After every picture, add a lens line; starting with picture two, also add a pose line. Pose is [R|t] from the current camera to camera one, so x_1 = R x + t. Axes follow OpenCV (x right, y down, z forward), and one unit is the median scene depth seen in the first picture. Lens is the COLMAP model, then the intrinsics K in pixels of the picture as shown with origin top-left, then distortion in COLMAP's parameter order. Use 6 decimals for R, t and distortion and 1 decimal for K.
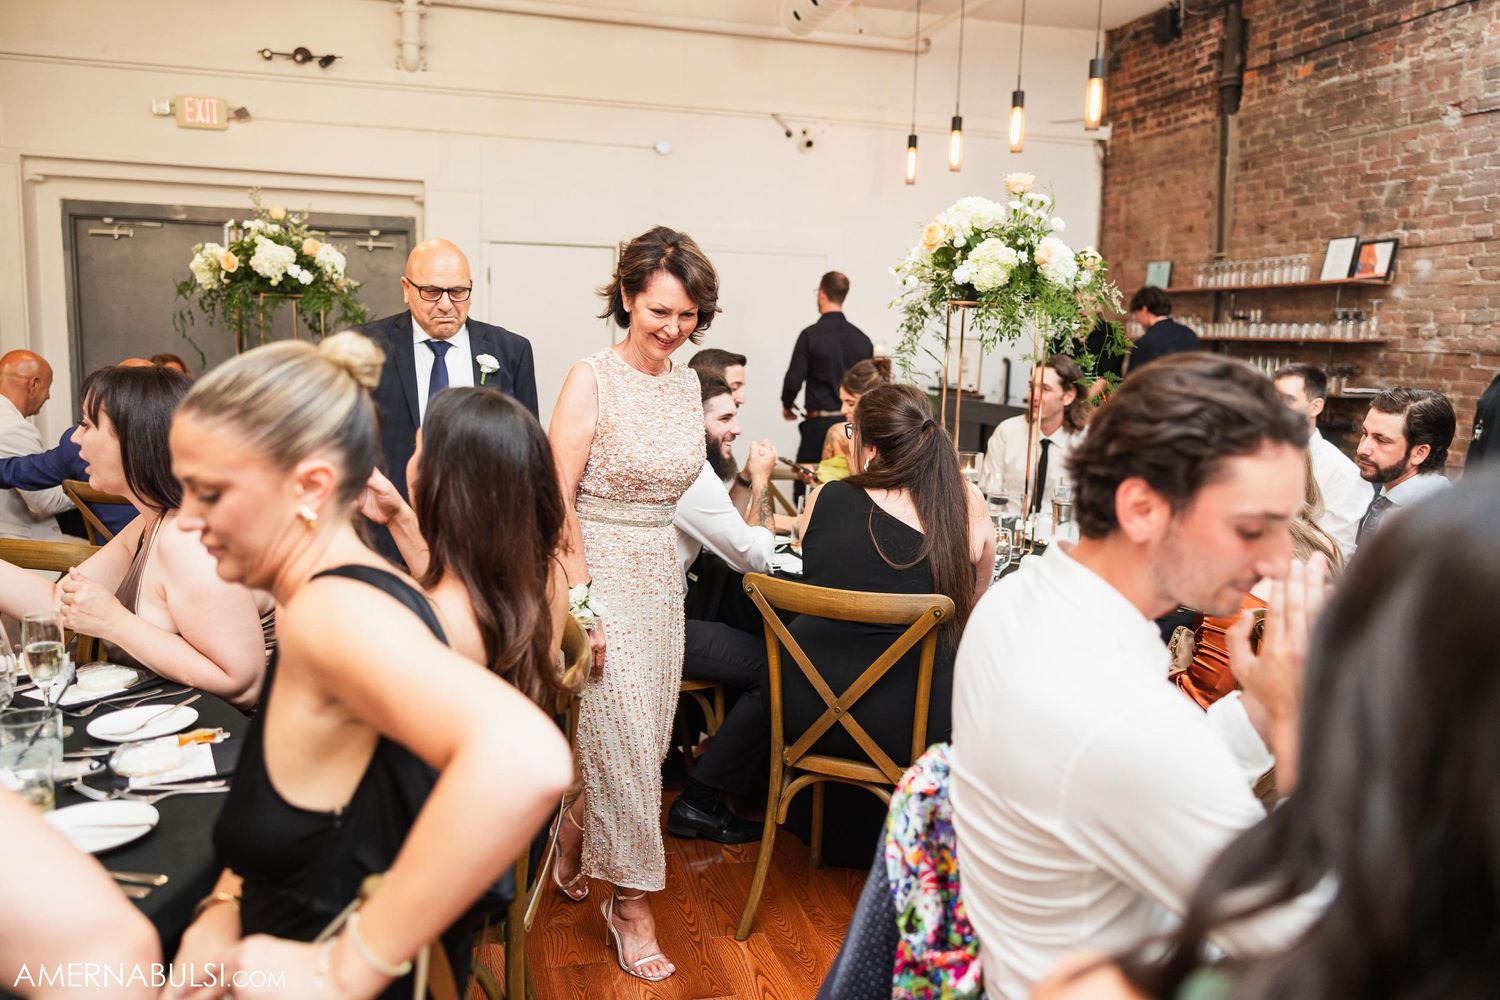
lens RADIAL K [[1166.8, 0, 750.0], [0, 1166.8, 500.0], [0, 0, 1]] dist [-0.032872, 0.001714]
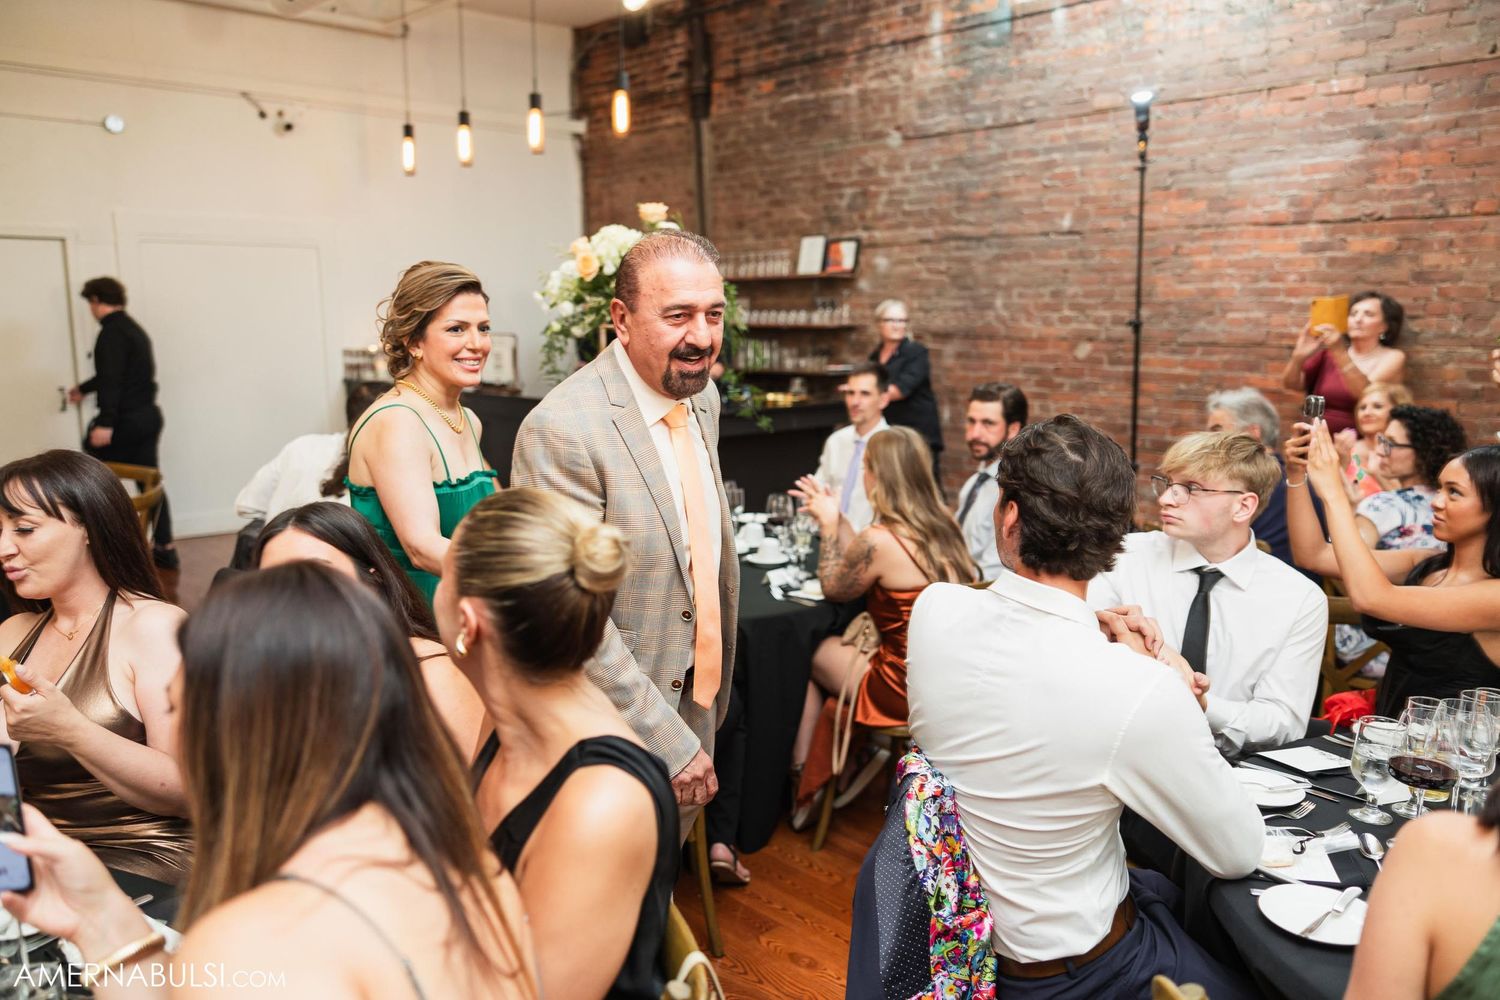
lens RADIAL K [[1166.8, 0, 750.0], [0, 1166.8, 500.0], [0, 0, 1]] dist [-0.032872, 0.001714]
pose [[0.869760, -0.104042, 0.482383, -0.135232], [0.088054, 0.994555, 0.055743, -0.033819], [-0.485556, -0.006007, 0.874185, 0.004414]]
